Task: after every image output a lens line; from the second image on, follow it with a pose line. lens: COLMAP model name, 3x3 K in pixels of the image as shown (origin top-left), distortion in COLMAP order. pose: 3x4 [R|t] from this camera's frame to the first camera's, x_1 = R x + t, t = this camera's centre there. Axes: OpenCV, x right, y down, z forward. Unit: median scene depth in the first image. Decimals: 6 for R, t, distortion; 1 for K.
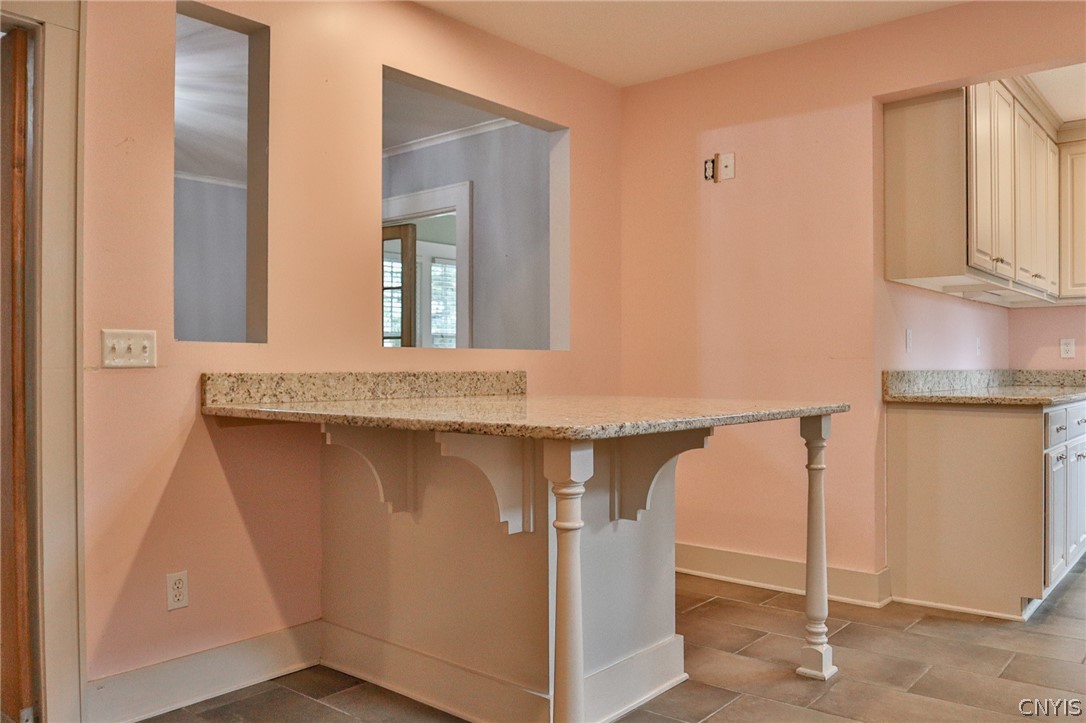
lens RADIAL K [[851.9, 0, 543.0], [0, 851.9, 361.5], [0, 0, 1]] dist [-0.047729, 0.000725]
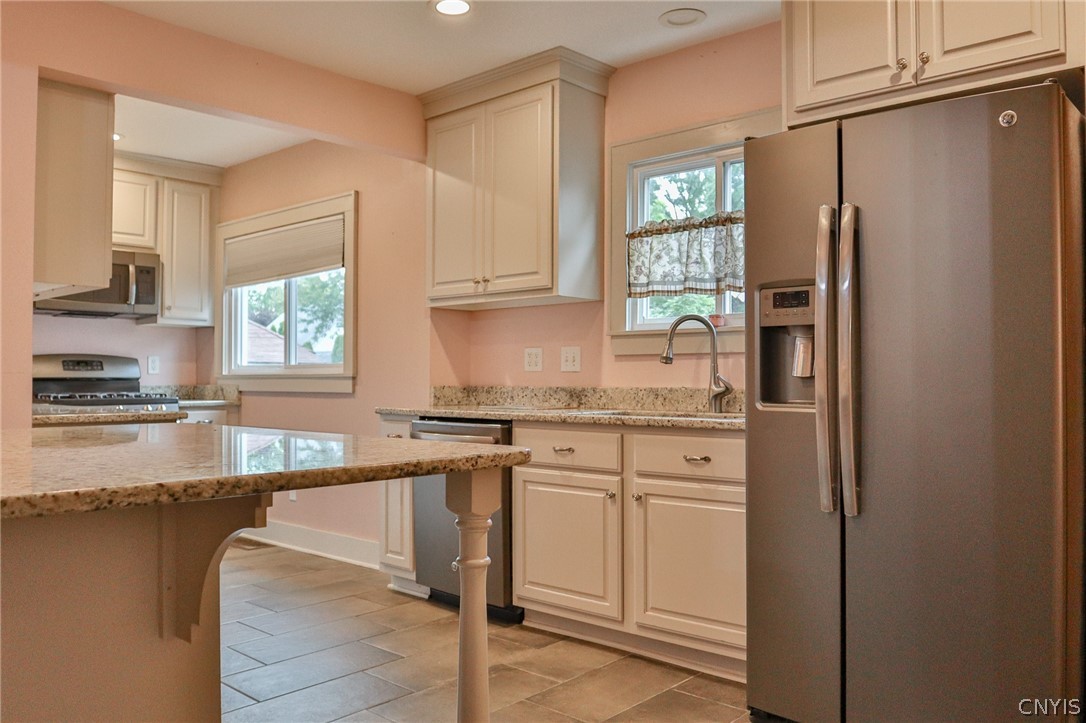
lens RADIAL K [[851.9, 0, 543.0], [0, 851.9, 361.5], [0, 0, 1]] dist [-0.047729, 0.000725]
pose [[0.023972, 0.022683, 0.999455, -0.812528], [-0.005540, 0.999730, -0.022556, 0.002292], [-0.999697, -0.004996, 0.024091, 0.874290]]
